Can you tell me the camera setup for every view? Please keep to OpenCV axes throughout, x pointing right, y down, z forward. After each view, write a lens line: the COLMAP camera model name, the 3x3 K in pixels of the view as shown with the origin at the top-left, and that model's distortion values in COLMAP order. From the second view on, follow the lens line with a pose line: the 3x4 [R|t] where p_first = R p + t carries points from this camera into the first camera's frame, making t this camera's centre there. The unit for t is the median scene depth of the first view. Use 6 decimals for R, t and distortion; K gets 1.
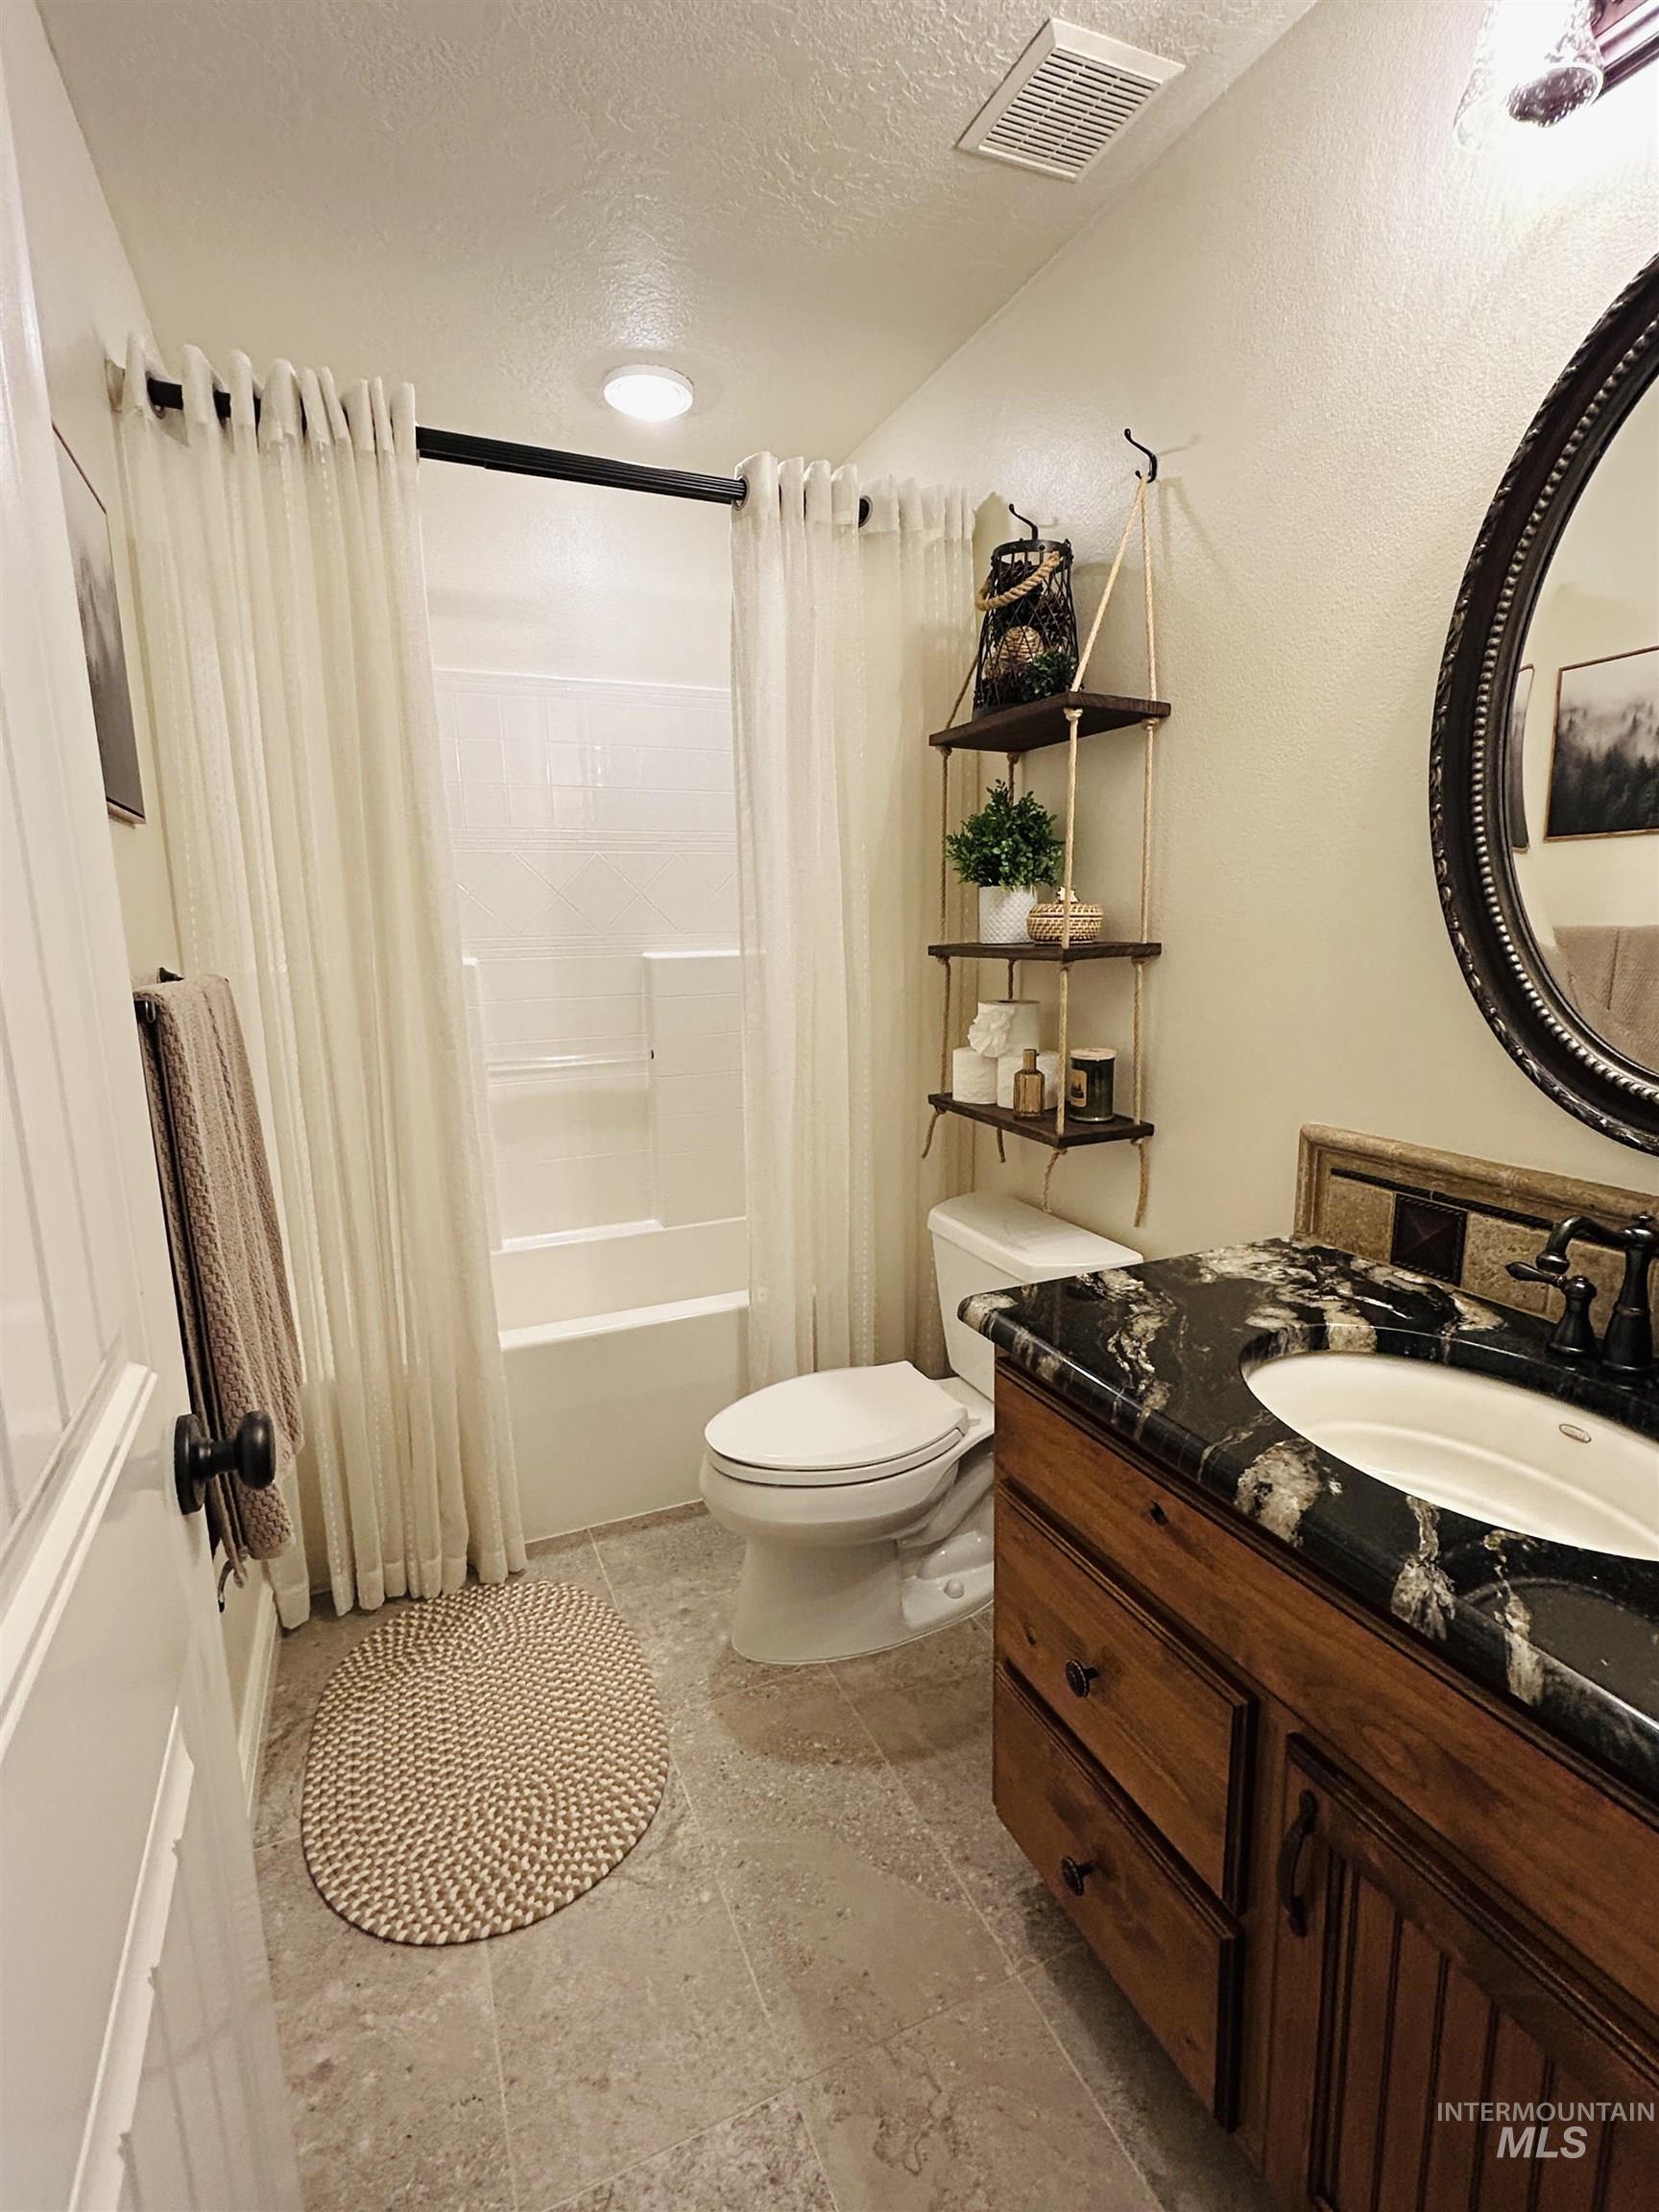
lens RADIAL K [[1048.0, 0, 829.9], [0, 1048.0, 1107.0], [0, 0, 1]] dist [-0.004239, 0.001551]
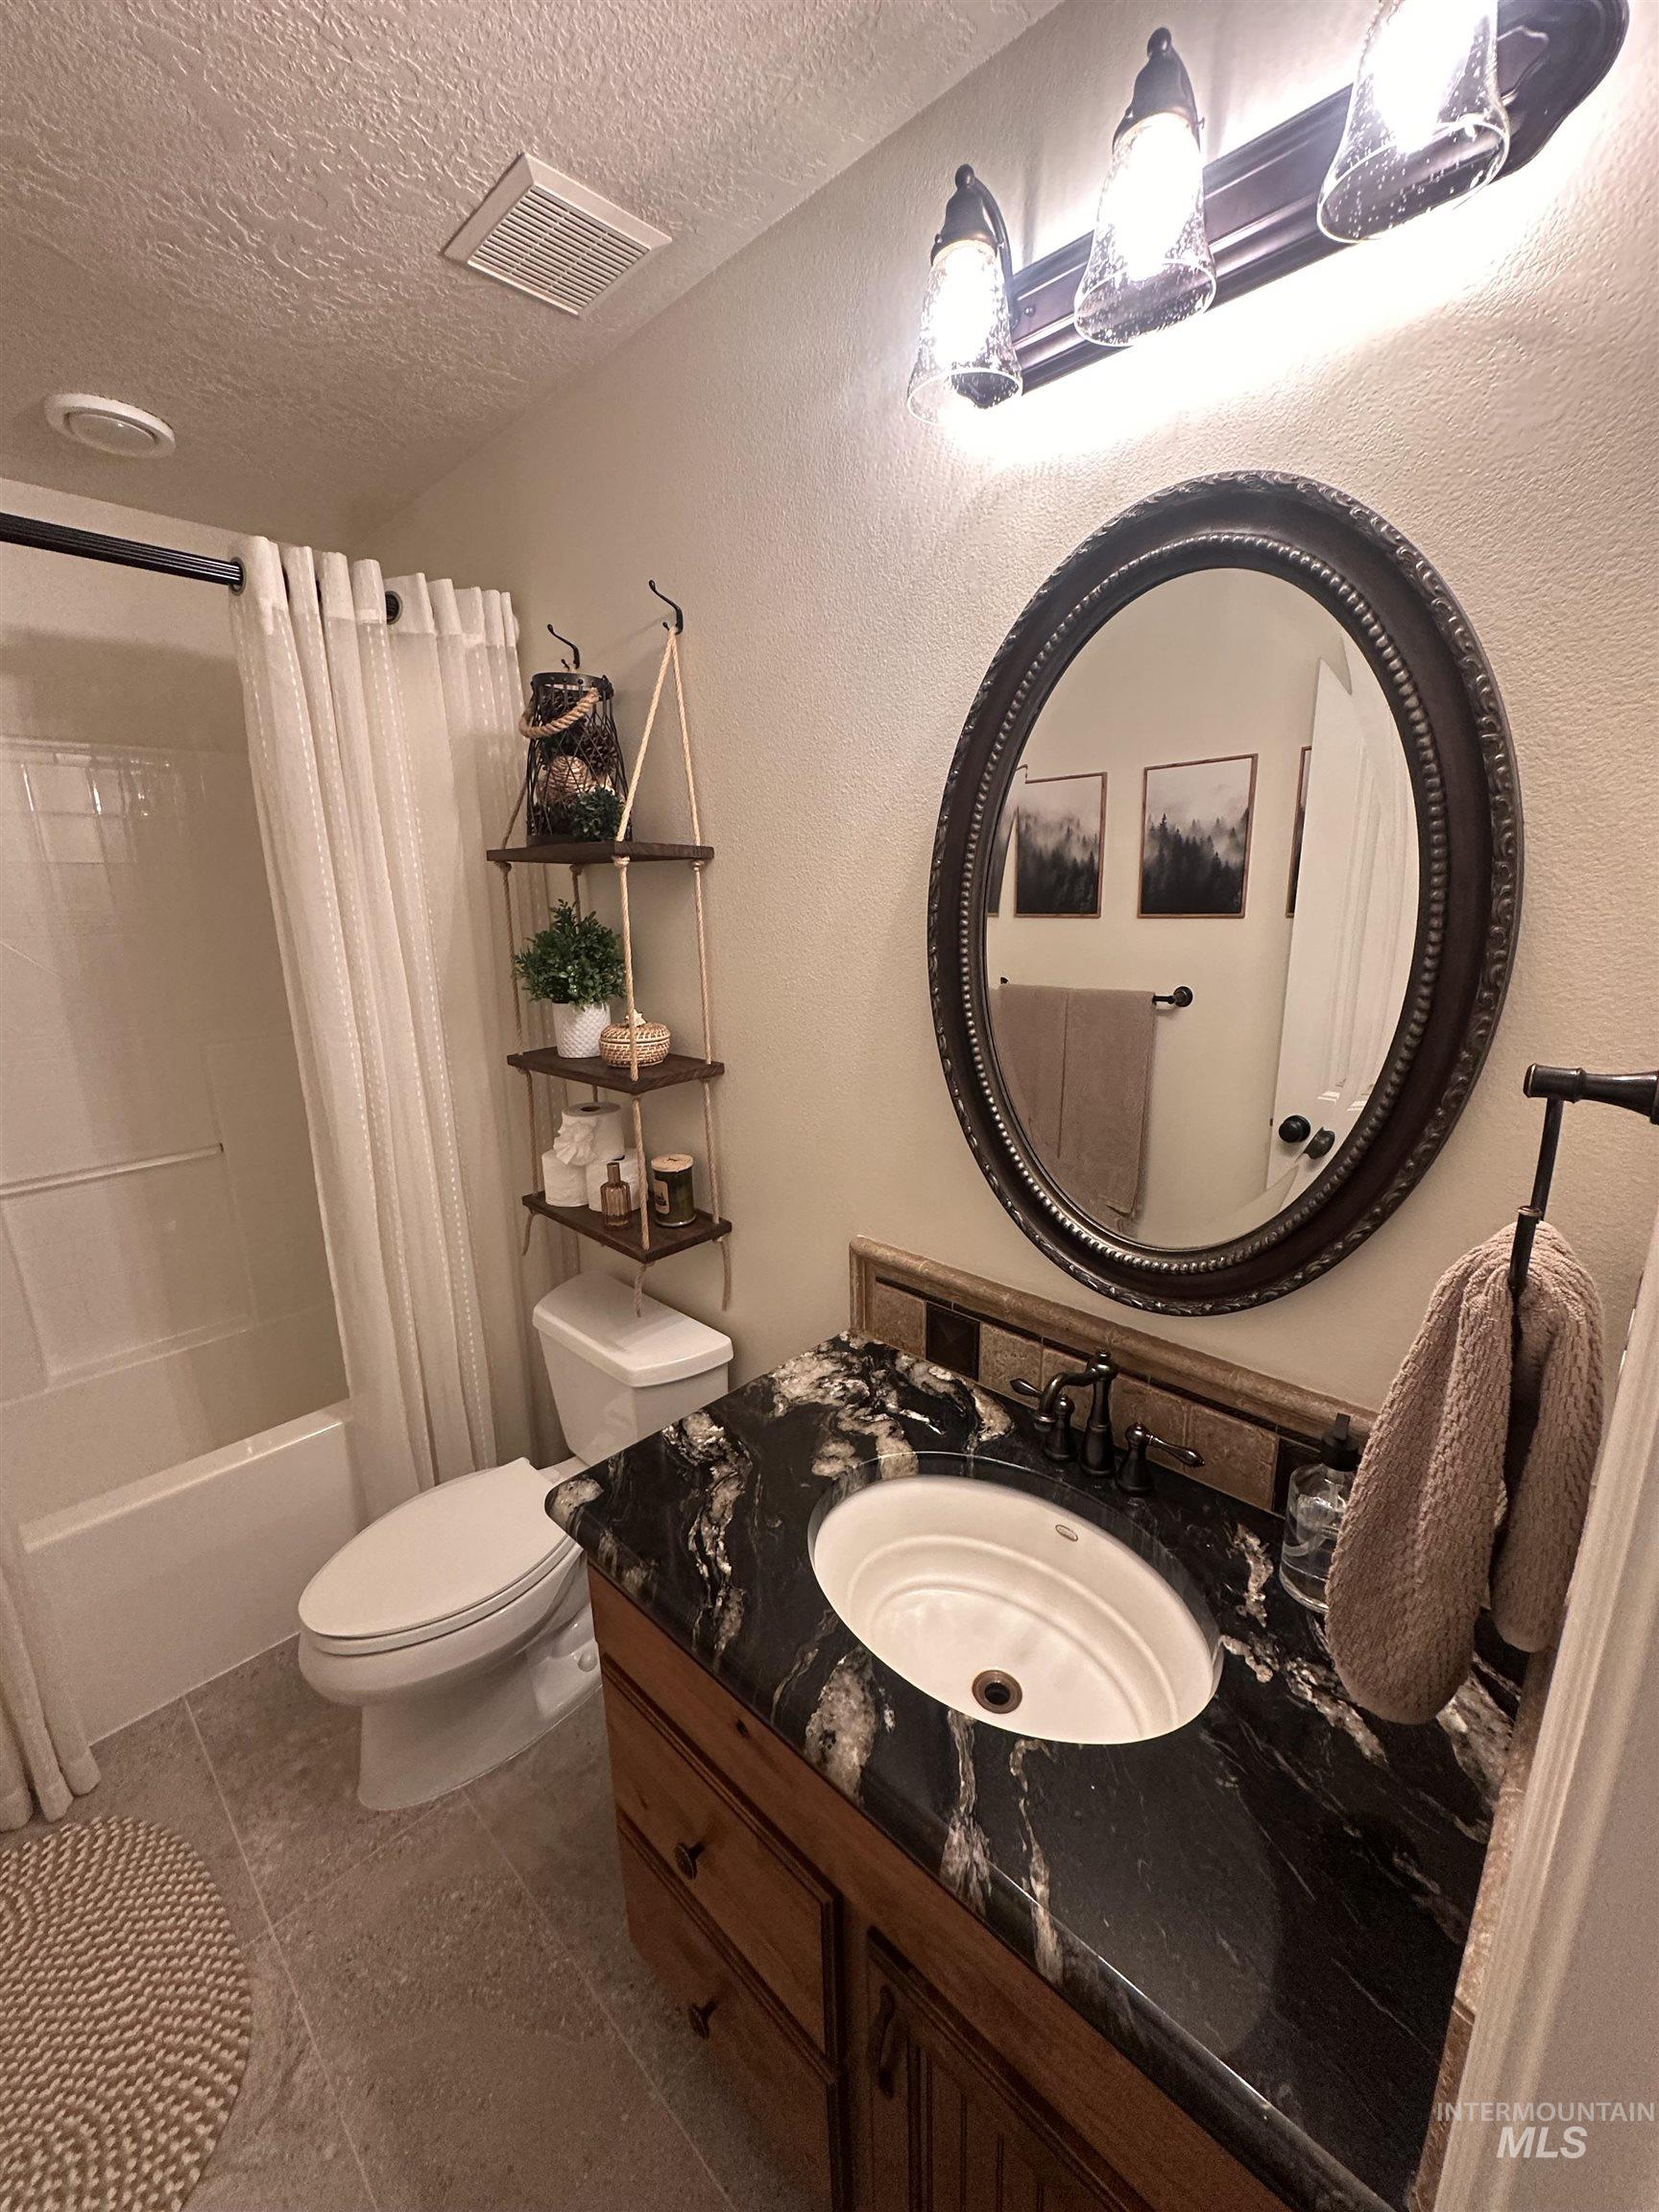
lens RADIAL K [[890.0, 0, 831.8], [0, 890.0, 1103.0], [0, 0, 1]] dist [-0.004178, 0.000777]
pose [[0.924191, -0.090407, 0.371076, 0.093911], [0.071841, 0.995387, 0.063585, -0.216920], [-0.375112, -0.032107, 0.926423, 0.124004]]
